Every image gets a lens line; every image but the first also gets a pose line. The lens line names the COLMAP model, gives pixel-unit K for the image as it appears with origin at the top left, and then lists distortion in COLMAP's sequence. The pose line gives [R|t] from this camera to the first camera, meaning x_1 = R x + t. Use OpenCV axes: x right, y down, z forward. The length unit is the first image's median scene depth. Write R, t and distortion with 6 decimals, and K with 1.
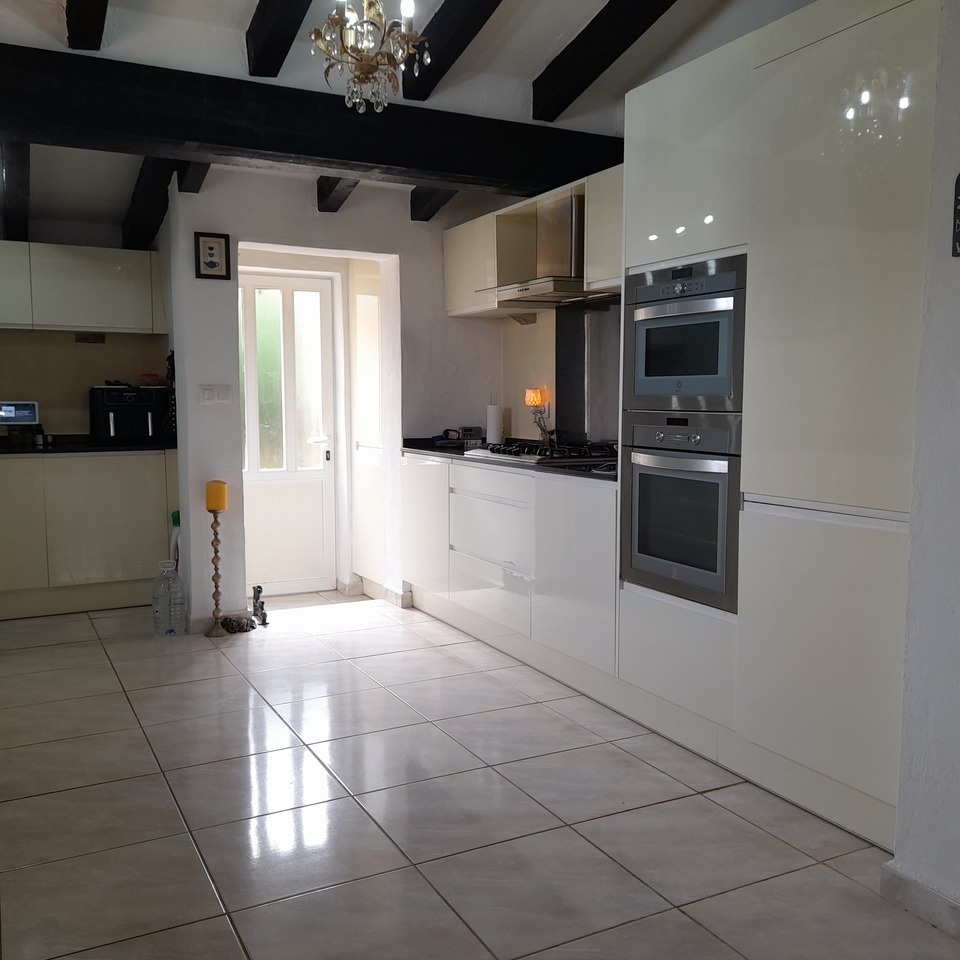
lens RADIAL K [[938.0, 0, 477.4], [0, 938.0, 479.7], [0, 0, 1]] dist [0.025798, 0.000000]
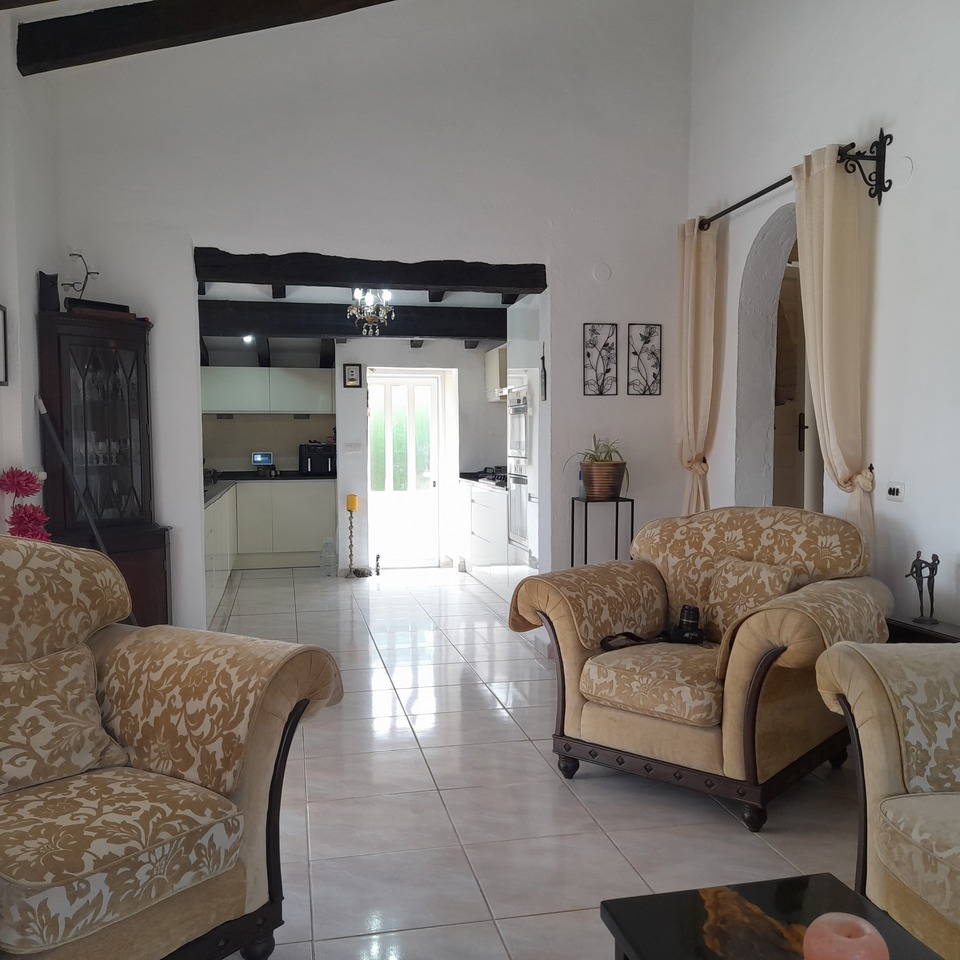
lens RADIAL K [[938.0, 0, 481.4], [0, 938.0, 482.6], [0, 0, 1]] dist [0.025798, 0.000000]
pose [[0.961581, 0.006144, -0.274452, 0.456662], [-0.018527, 0.998923, -0.042550, 0.049487], [0.273895, 0.046000, 0.960659, -0.686069]]
